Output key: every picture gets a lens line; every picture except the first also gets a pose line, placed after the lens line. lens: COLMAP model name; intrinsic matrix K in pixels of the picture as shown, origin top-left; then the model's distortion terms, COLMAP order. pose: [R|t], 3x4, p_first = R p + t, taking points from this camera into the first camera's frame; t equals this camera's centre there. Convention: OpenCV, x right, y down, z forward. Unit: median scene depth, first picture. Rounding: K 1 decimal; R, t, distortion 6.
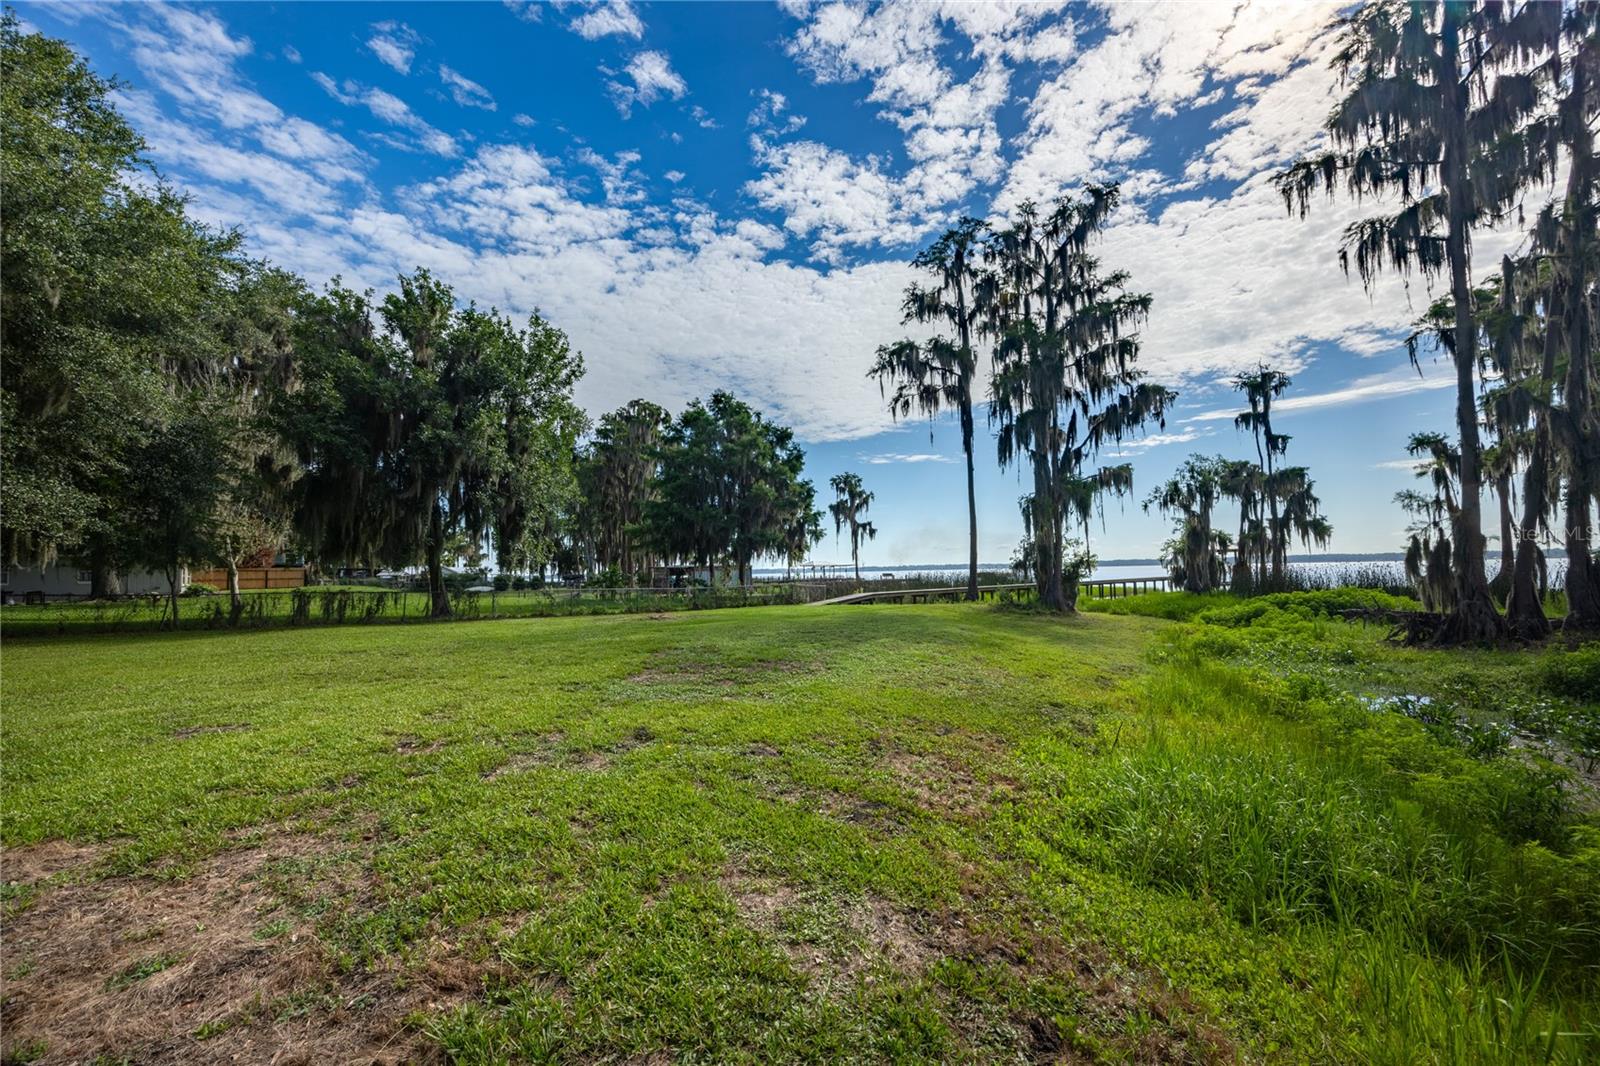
lens RADIAL K [[645.7, 0, 799.8], [0, 645.7, 537.2], [0, 0, 1]] dist [0.000188, 0.000673]
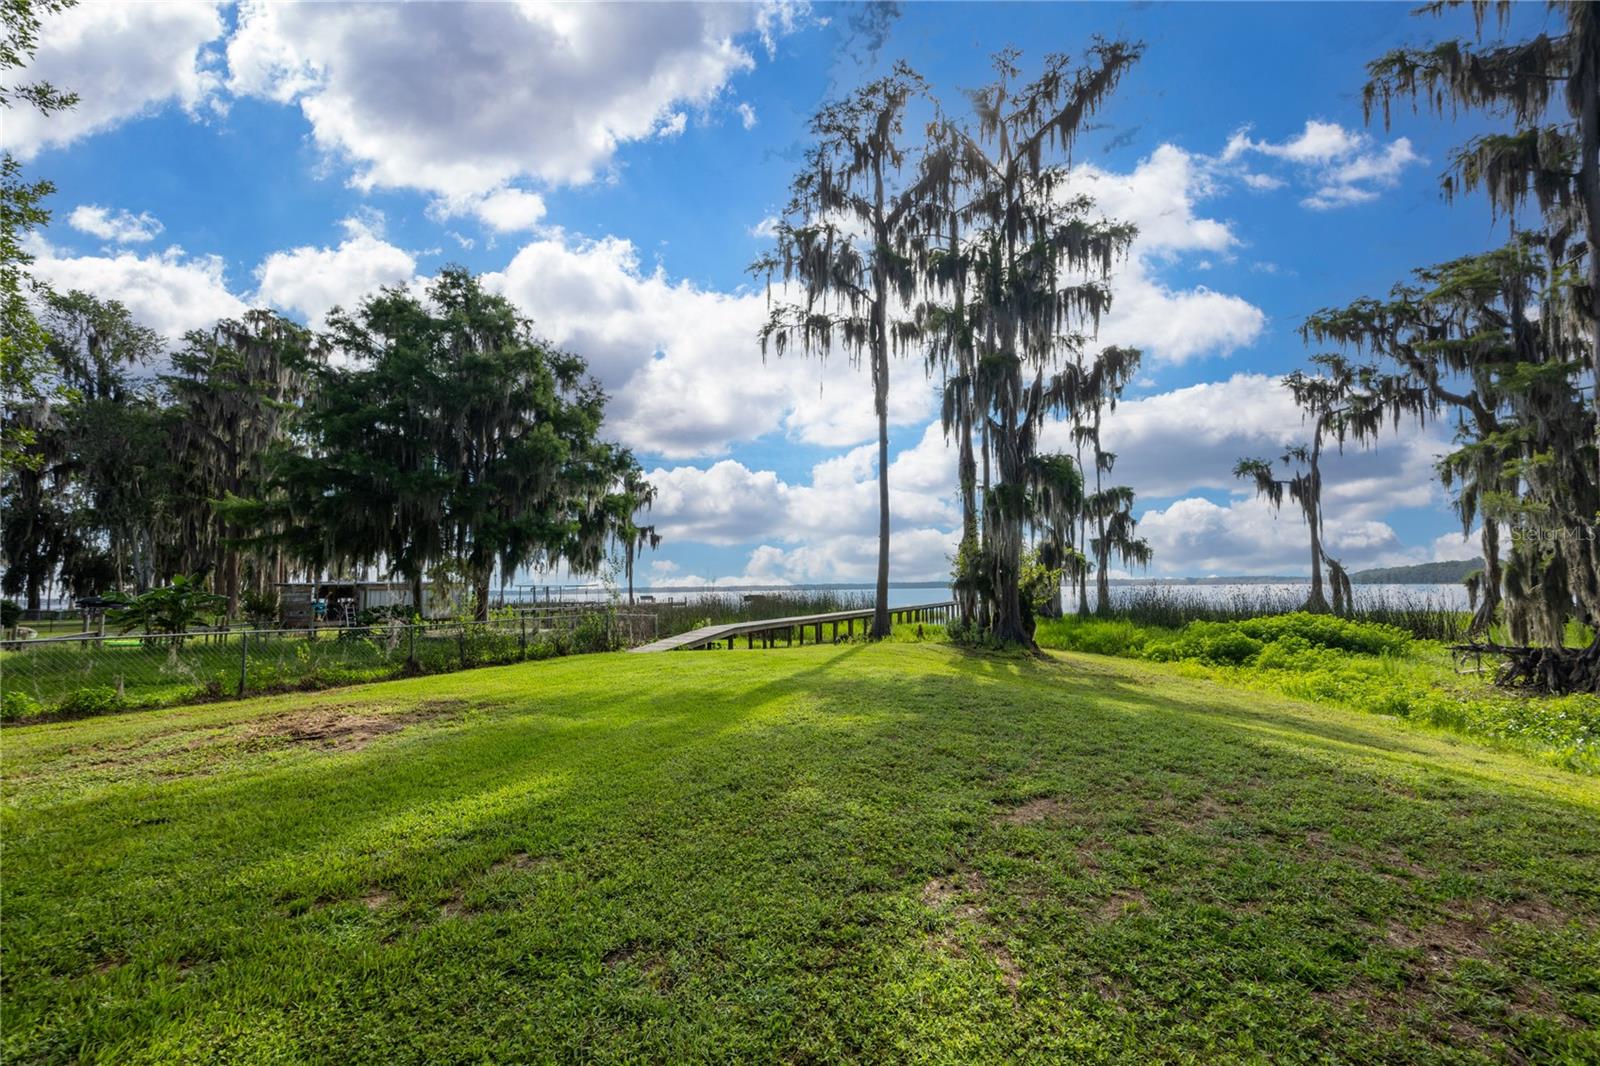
lens RADIAL K [[645.7, 0, 801.2], [0, 645.7, 536.2], [0, 0, 1]] dist [0.000188, 0.000673]
pose [[0.894624, 0.043659, 0.444681, -0.088675], [-0.026883, 0.998671, -0.043966, 0.021282], [-0.446010, 0.027379, 0.894609, 0.347745]]
